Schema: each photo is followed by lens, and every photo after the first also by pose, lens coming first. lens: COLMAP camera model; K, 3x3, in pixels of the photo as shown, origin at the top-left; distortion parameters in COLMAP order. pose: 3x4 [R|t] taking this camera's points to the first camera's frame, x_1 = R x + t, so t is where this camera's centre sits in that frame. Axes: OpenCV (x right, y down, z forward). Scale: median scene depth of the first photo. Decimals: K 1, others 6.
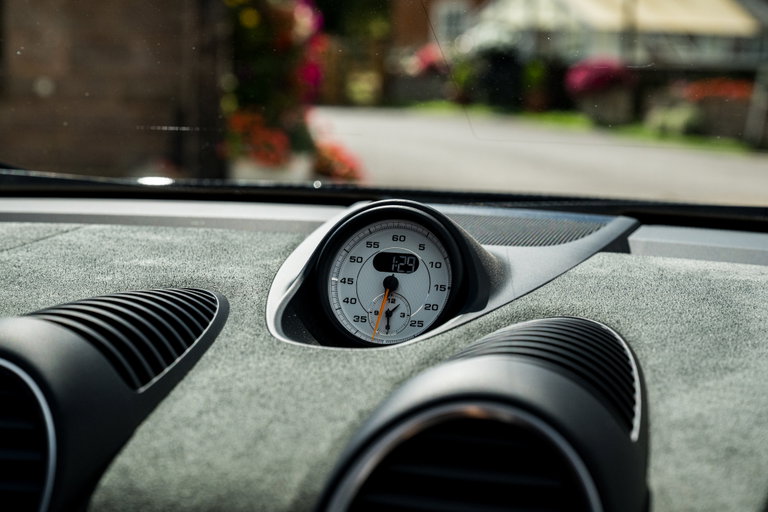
lens RADIAL K [[1489.0, 0, 384.0], [0, 1489.0, 256.0], [0, 0, 1]] dist [-0.019938, 0.001271]
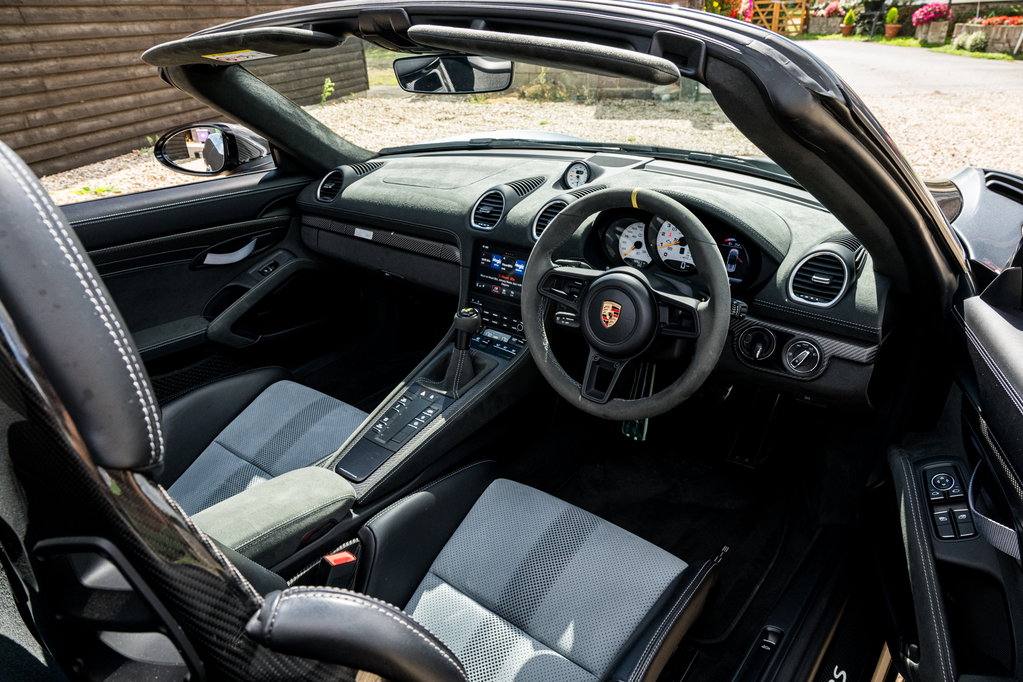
lens RADIAL K [[702.3, 0, 511.5], [0, 702.3, 341.0], [0, 0, 1]] dist [0.074072, -0.079792]
pose [[0.926994, 0.102135, -0.360903, 0.054323], [0.010968, 0.954419, 0.298269, -0.012581], [0.374916, -0.280452, 0.883620, -0.103444]]
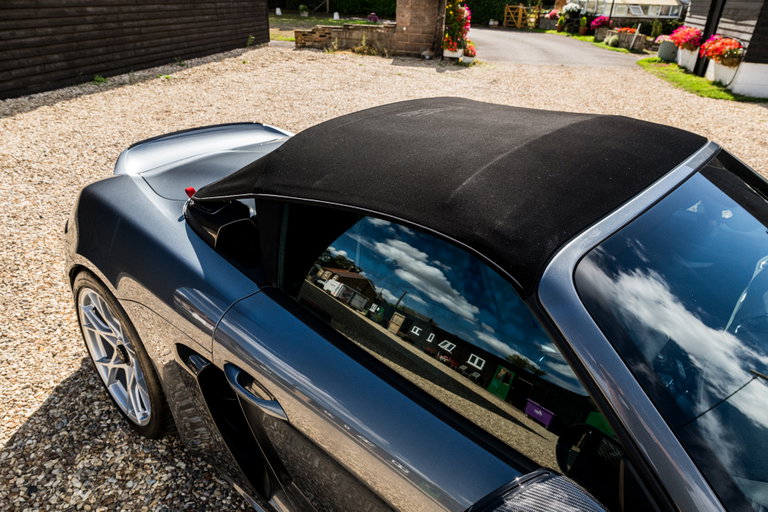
lens RADIAL K [[545.4, 0, 384.0], [0, 545.4, 256.0], [0, 0, 1]] dist [-0.000174, 0.001727]
pose [[0.938288, 0.158519, -0.307389, 0.285856], [-0.056463, 0.947063, 0.316045, 0.008624], [0.341216, -0.279185, 0.897567, -0.555830]]
